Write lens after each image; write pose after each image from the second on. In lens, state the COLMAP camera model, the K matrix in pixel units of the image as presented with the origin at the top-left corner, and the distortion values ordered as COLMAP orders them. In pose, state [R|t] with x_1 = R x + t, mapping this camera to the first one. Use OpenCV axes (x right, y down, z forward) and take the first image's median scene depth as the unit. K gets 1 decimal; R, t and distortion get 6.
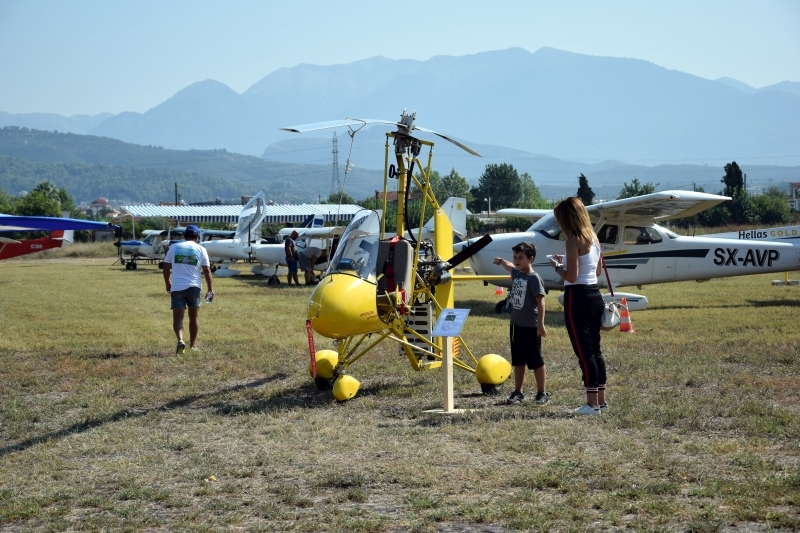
lens RADIAL K [[1989.9, 0, 399.6], [0, 1989.9, 282.5], [0, 0, 1]] dist [0.629896, 0.425199]
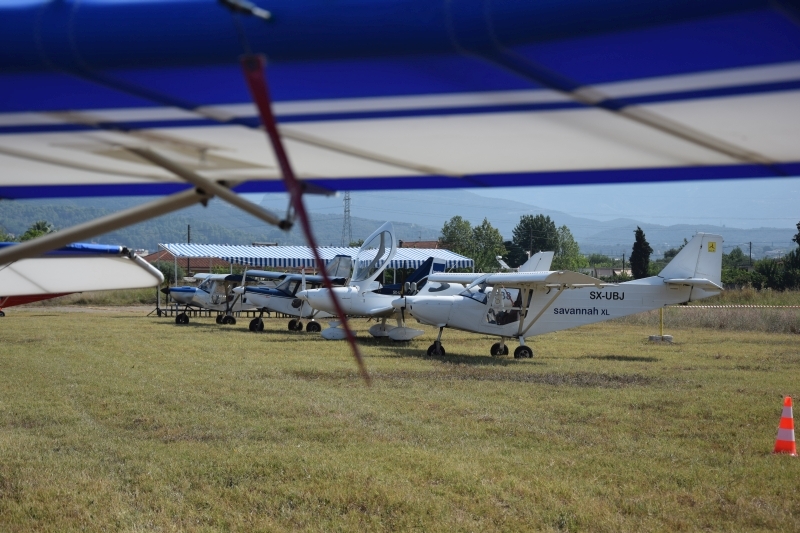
lens RADIAL K [[2054.6, 0, 400.0], [0, 2054.6, 266.5], [0, 0, 1]] dist [0.654834, -0.107186]
pose [[0.999613, 0.027729, 0.002372, -0.014064], [-0.027629, 0.999004, -0.035043, -0.000773], [-0.003342, 0.034964, 0.999383, 0.054987]]
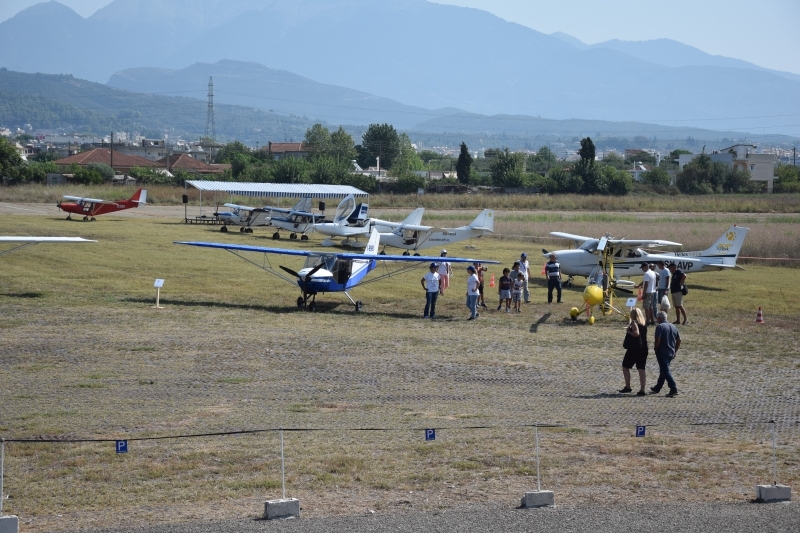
lens RADIAL K [[1989.9, 0, 399.6], [0, 1989.9, 282.5], [0, 0, 1]] dist [0.629896, 0.425199]
pose [[0.995287, 0.040460, 0.088130, -0.035819], [-0.043342, 0.998578, 0.031040, -0.005489], [-0.086749, -0.034714, 0.995625, -0.127042]]
